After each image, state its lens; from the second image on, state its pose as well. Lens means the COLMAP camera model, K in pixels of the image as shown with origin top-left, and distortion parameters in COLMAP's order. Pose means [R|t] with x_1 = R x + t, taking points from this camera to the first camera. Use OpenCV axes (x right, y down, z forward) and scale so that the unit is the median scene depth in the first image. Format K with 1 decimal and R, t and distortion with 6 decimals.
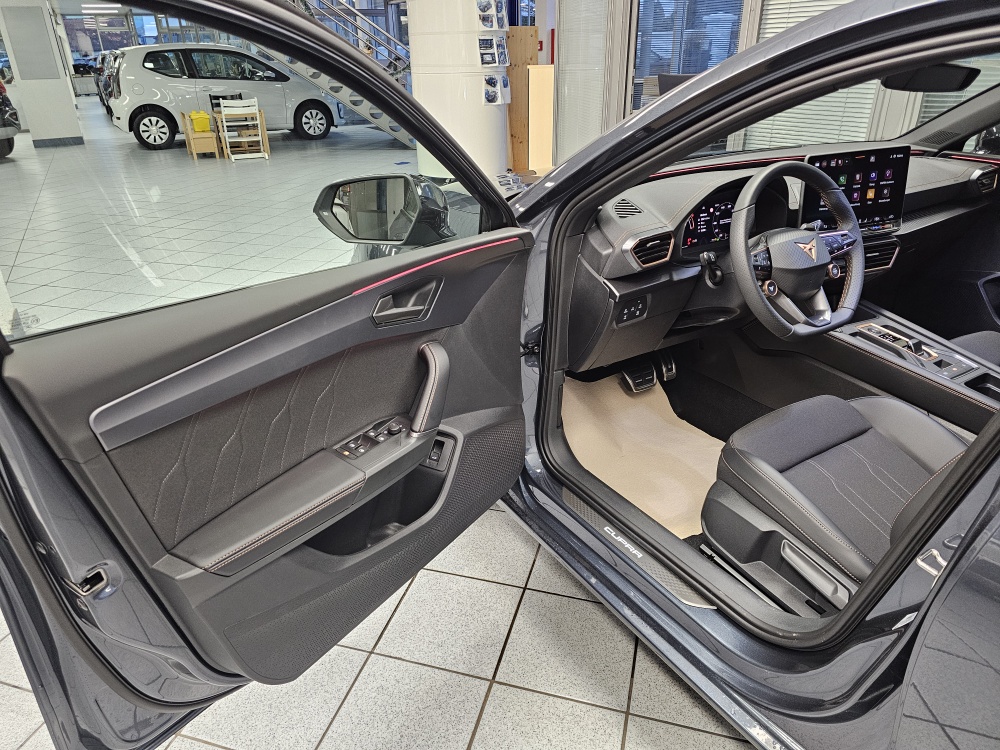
lens RADIAL K [[668.9, 0, 500.0], [0, 668.9, 375.0], [0, 0, 1]] dist [0.004698, -0.046608]
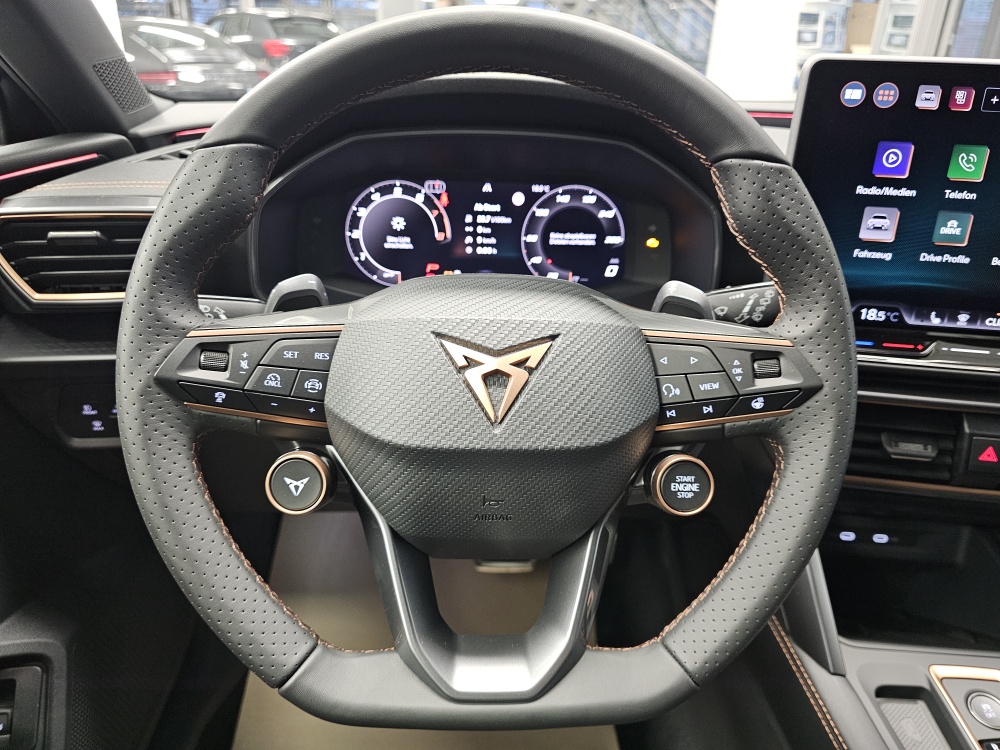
lens RADIAL K [[668.9, 0, 500.0], [0, 668.9, 375.0], [0, 0, 1]] dist [0.004698, -0.046608]
pose [[0.863817, 0.263703, -0.429279, 0.112818], [-0.262520, 0.962853, 0.063218, -0.040527], [0.430004, 0.058086, 0.900957, 0.155898]]
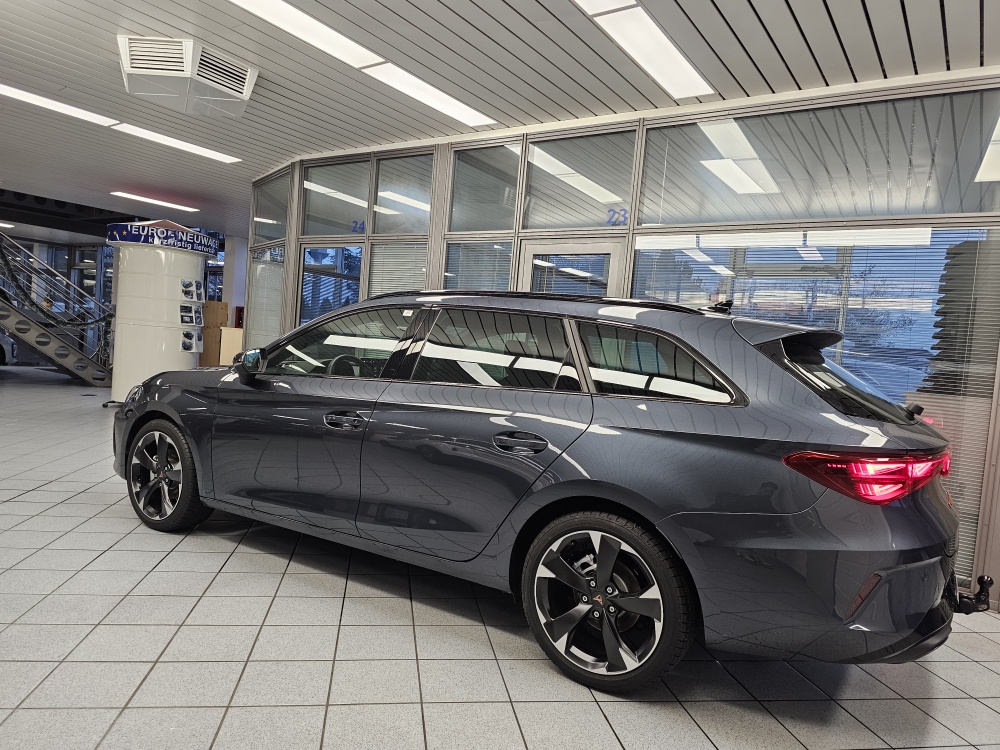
lens RADIAL K [[668.9, 0, 500.0], [0, 668.9, 375.0], [0, 0, 1]] dist [0.004698, -0.046608]
pose [[0.867470, 0.069166, 0.492658, -0.127208], [0.127909, 0.925989, -0.355224, 0.185762], [-0.480766, 0.371162, 0.794420, -0.324196]]
